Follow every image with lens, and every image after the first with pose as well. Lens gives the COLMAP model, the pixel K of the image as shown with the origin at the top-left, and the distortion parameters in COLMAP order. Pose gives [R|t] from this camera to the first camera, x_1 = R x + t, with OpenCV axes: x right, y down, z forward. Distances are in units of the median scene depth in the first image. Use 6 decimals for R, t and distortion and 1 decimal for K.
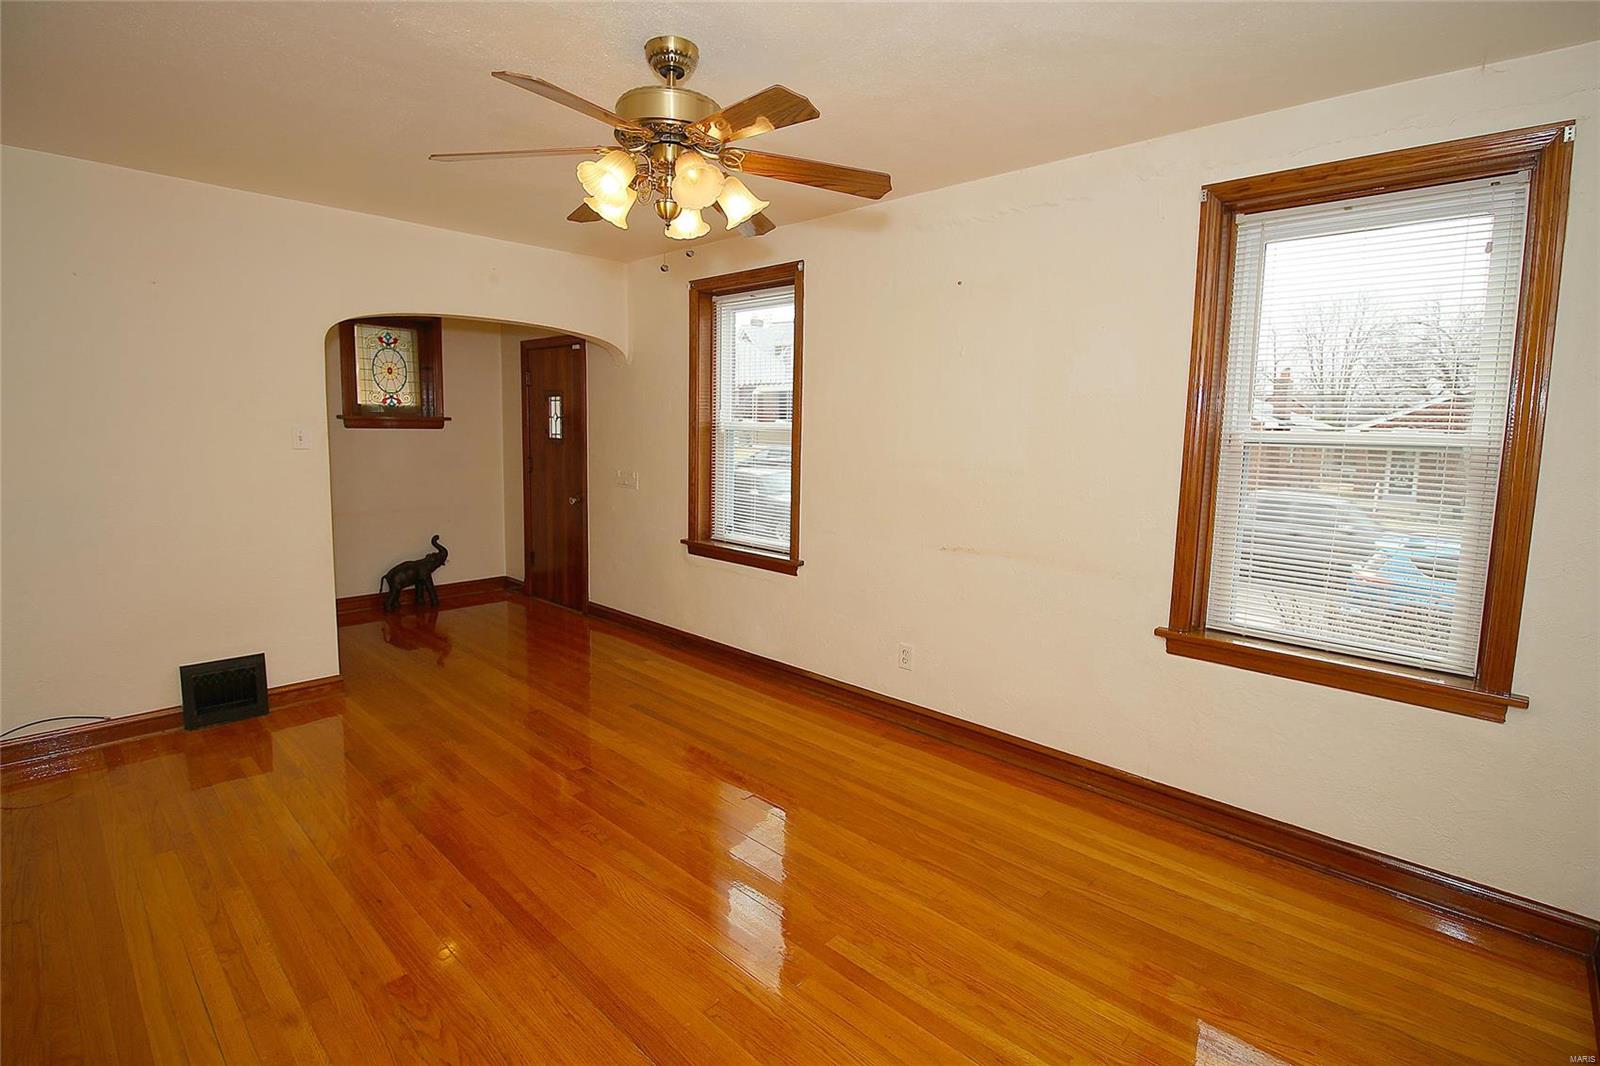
lens RADIAL K [[747.3, 0, 806.3], [0, 747.3, 524.5], [0, 0, 1]] dist [-0.017420, -0.000821]
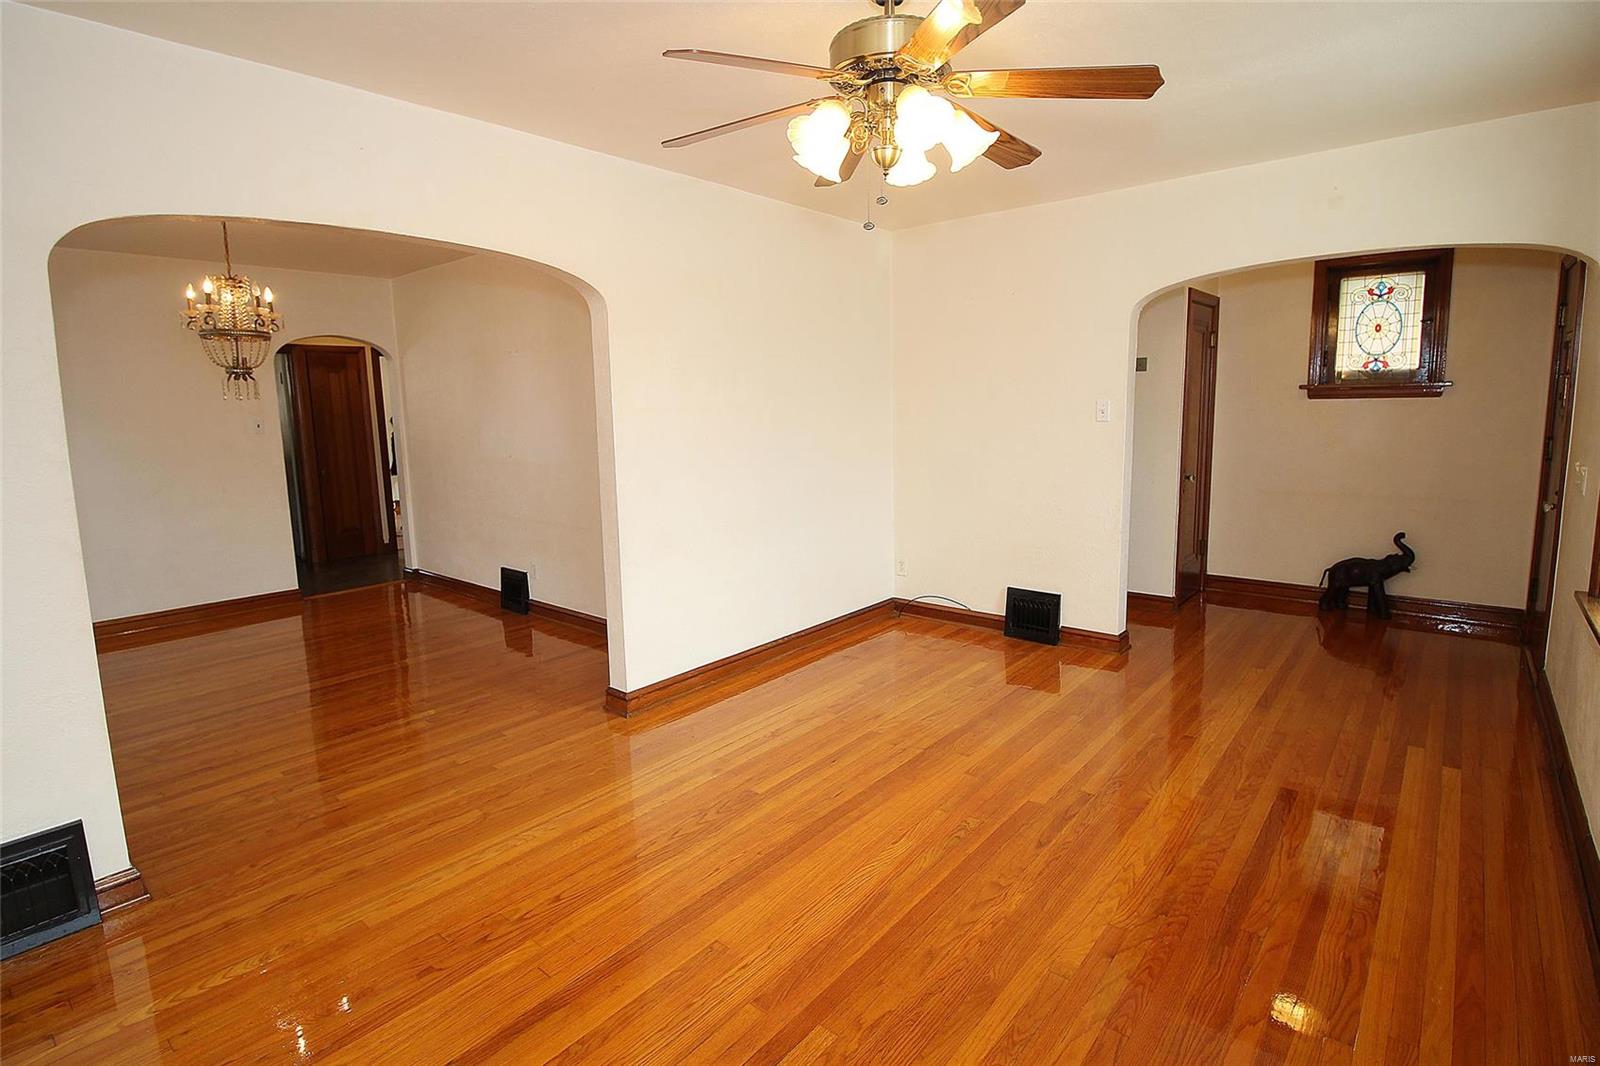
lens RADIAL K [[779.2, 0, 800.0], [0, 779.2, 533.0], [0, 0, 1]] dist [-0.001644, -0.000380]
pose [[0.057670, 0.151910, -0.986711, 0.437812], [-0.110151, 0.983289, 0.144945, -0.054706], [0.992240, 0.100328, 0.073439, 0.470869]]
